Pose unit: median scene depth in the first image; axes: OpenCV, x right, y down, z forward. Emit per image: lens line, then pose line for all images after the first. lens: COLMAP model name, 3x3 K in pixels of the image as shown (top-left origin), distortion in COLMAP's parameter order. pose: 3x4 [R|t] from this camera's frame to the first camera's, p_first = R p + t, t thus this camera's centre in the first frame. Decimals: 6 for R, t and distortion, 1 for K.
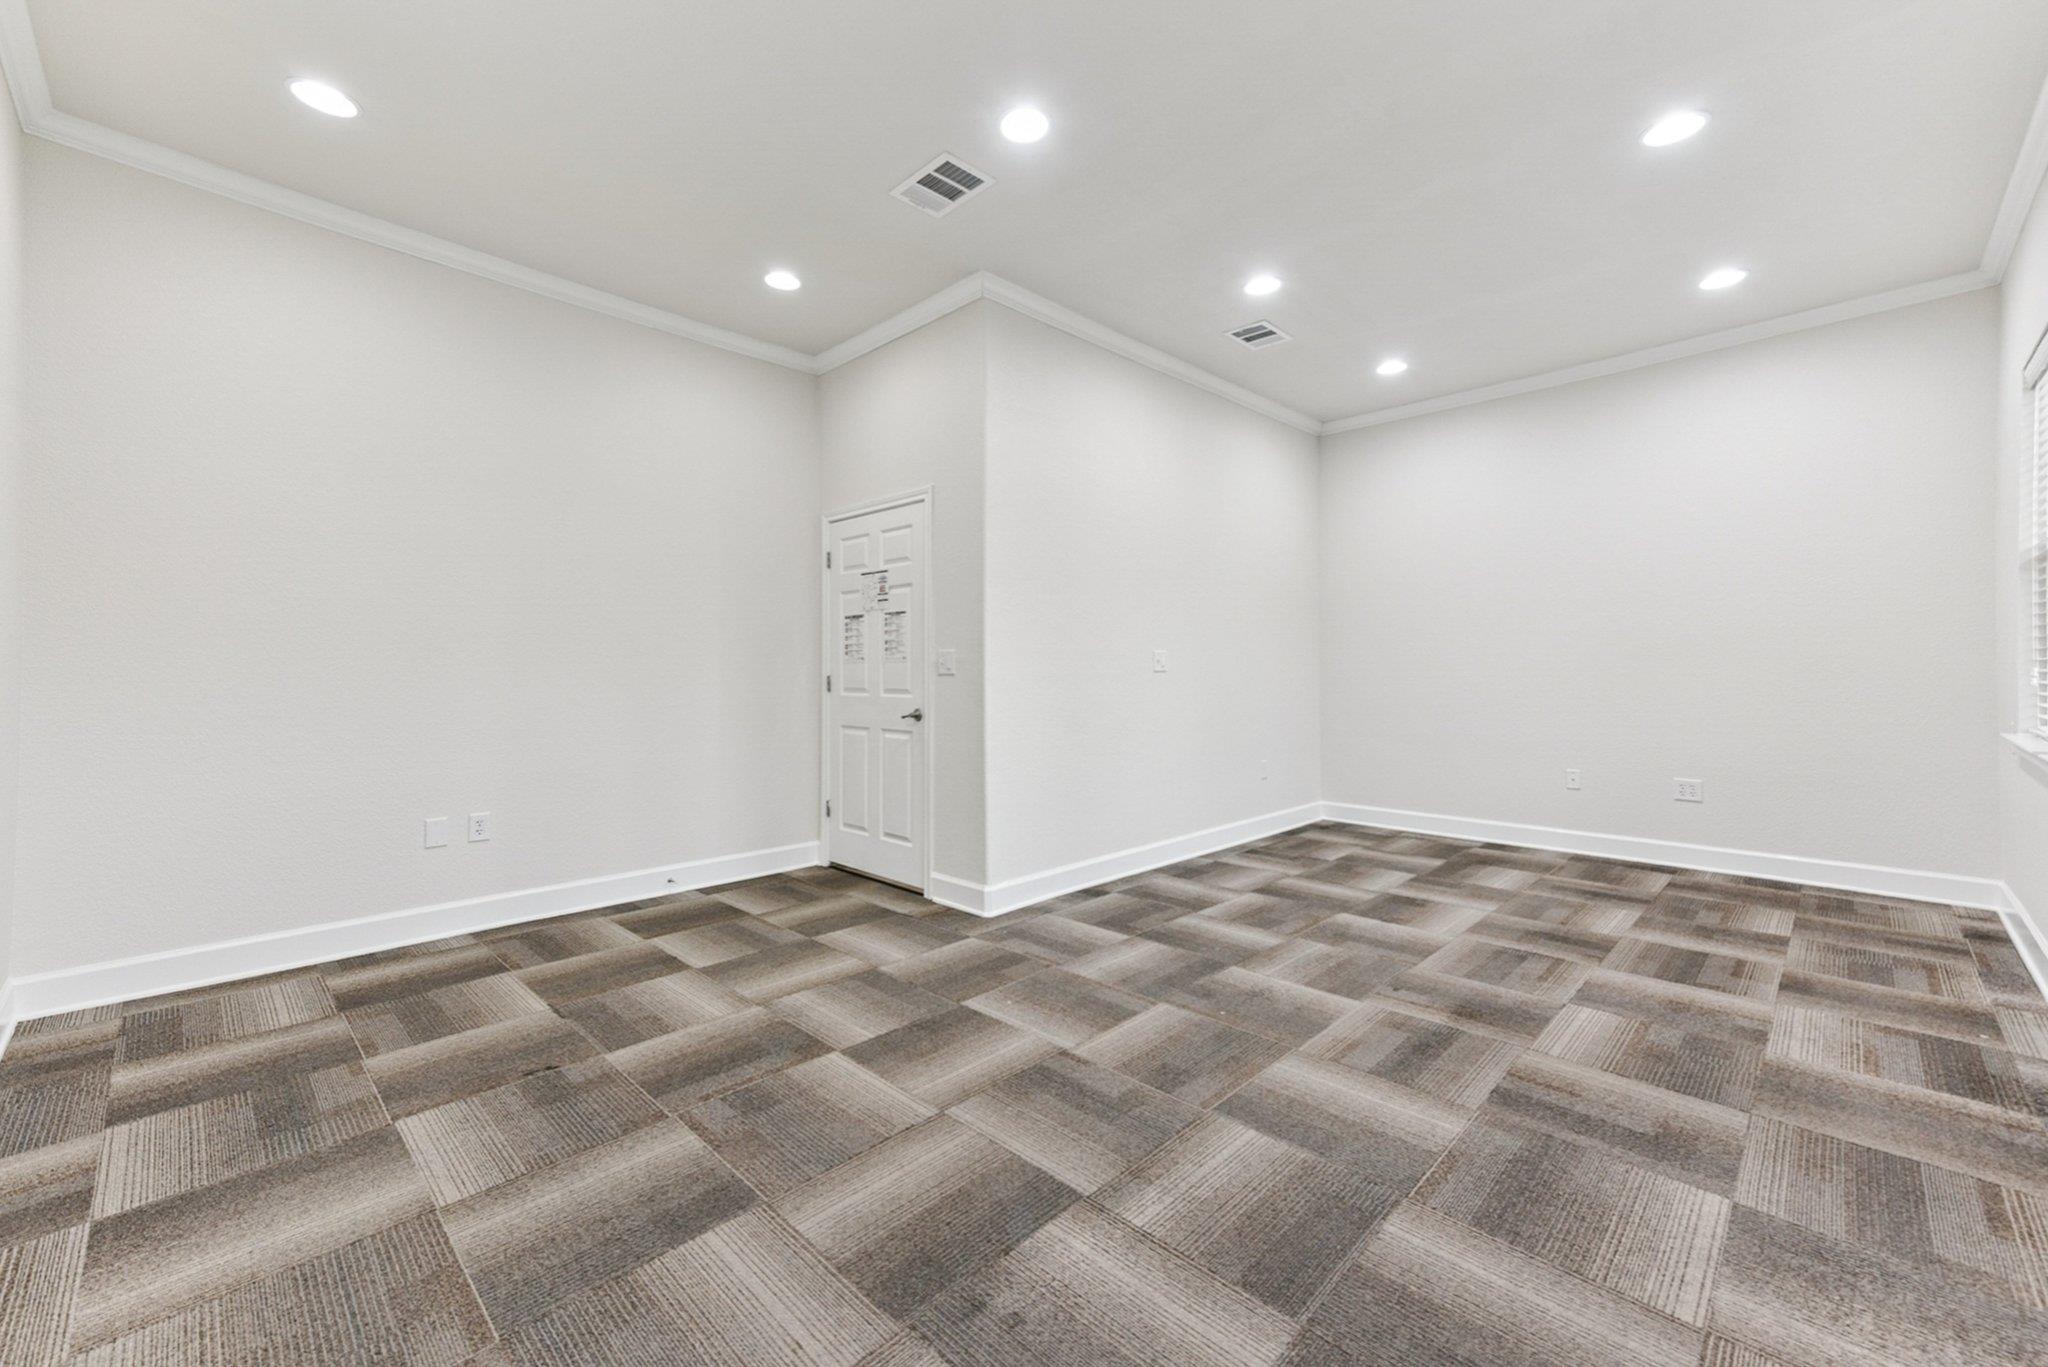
lens RADIAL K [[816.5, 0, 1024.6], [0, 816.5, 680.7], [0, 0, 1]] dist [0.022429, -0.000371]
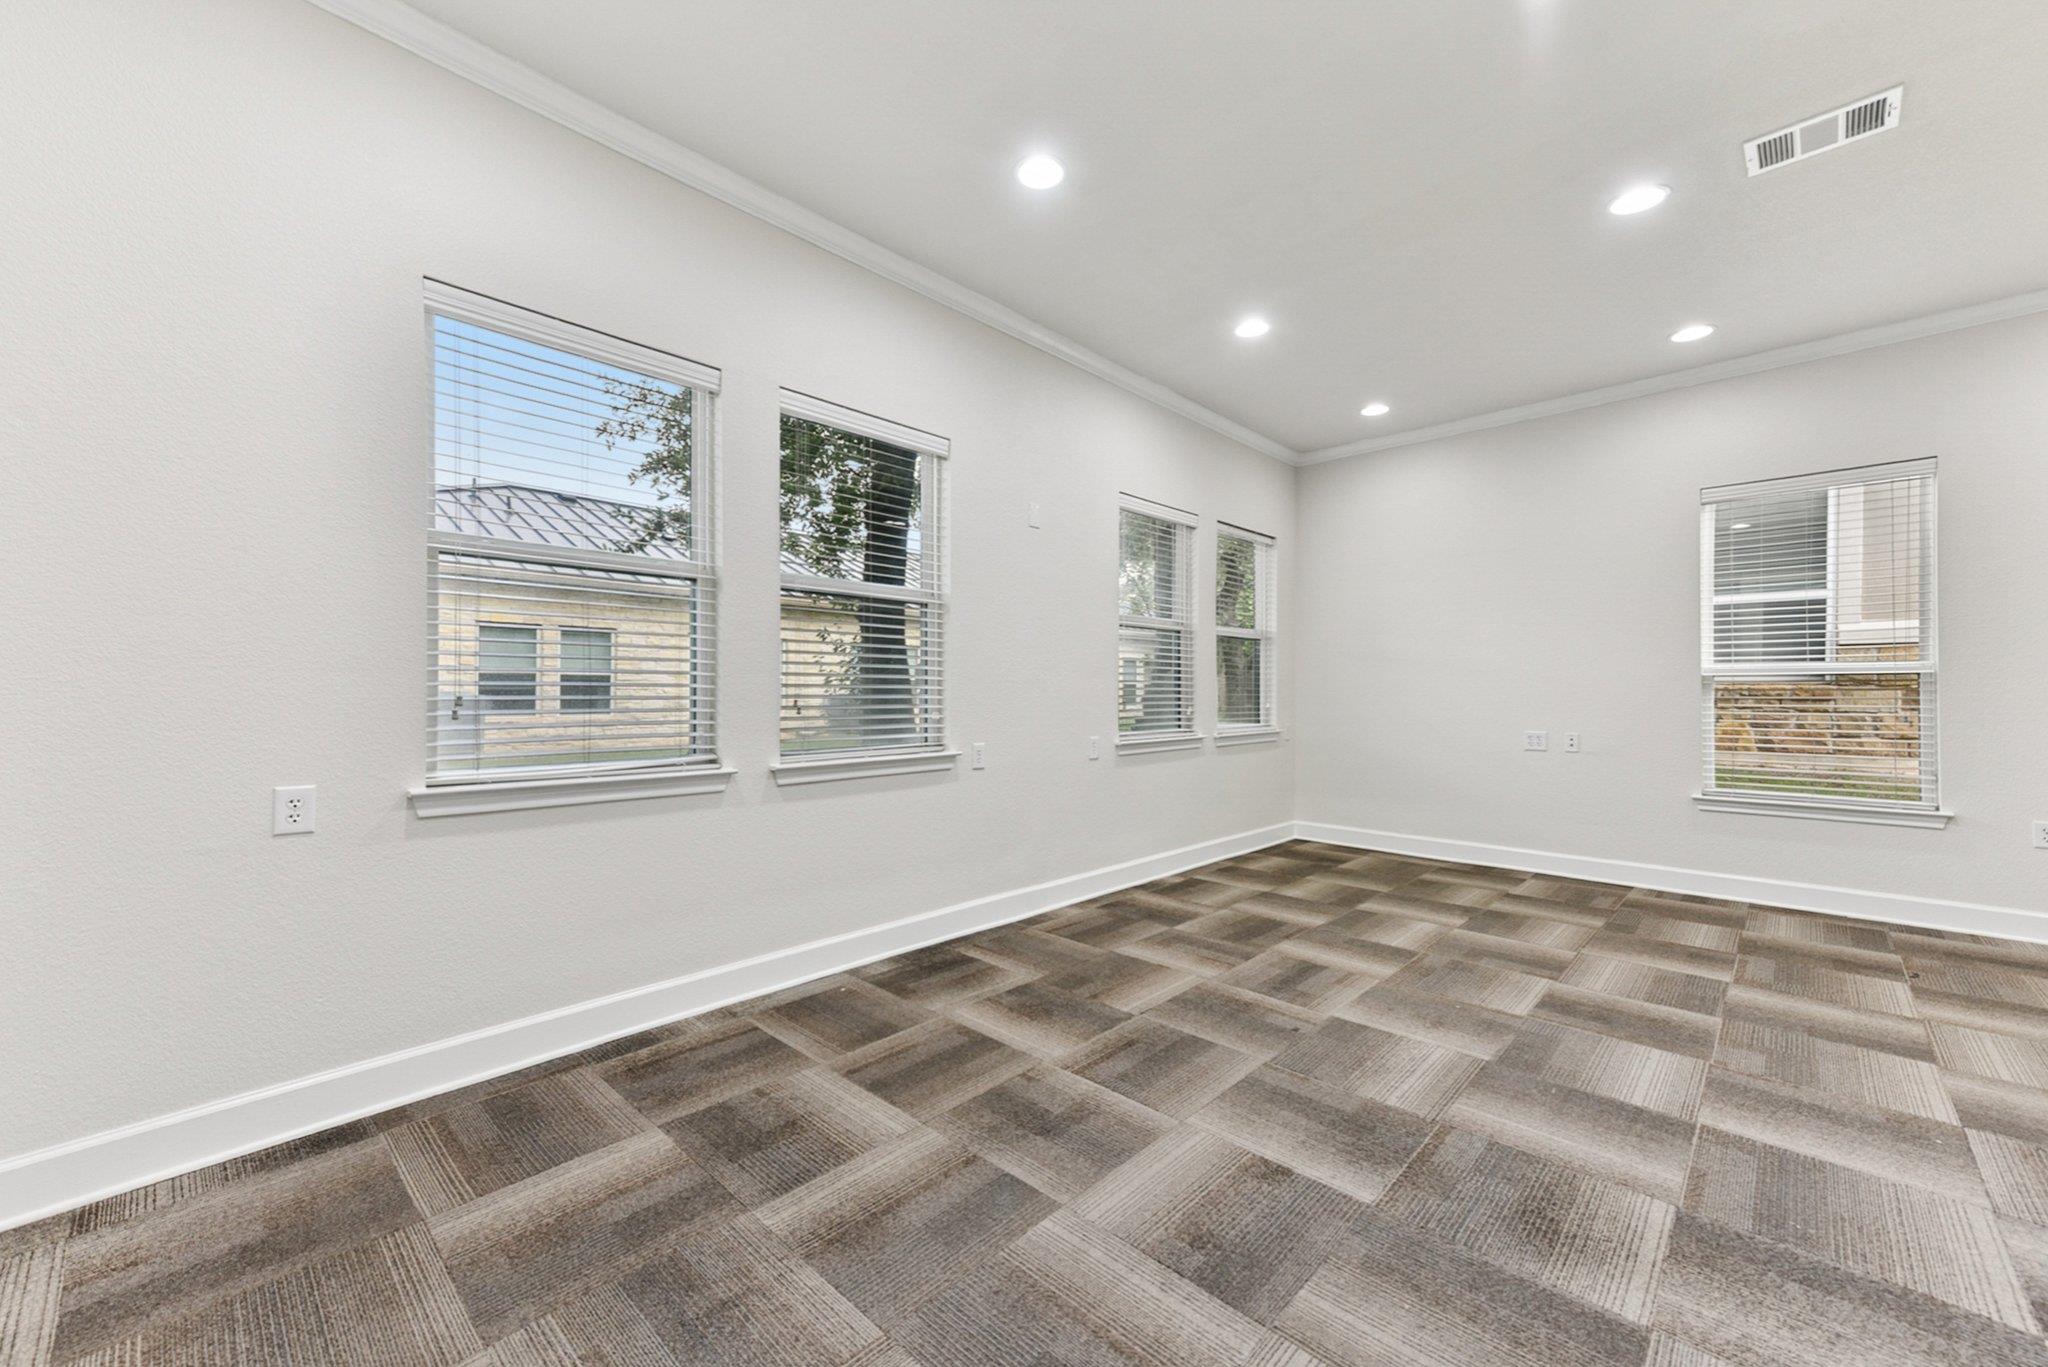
lens RADIAL K [[816.5, 0, 1022.2], [0, 816.5, 689.3], [0, 0, 1]] dist [0.022429, -0.000371]
pose [[-0.999650, 0.002229, -0.026374, 0.834501], [0.002176, 0.999996, 0.002051, -0.022360], [0.026378, 0.001993, -0.999650, 2.042981]]
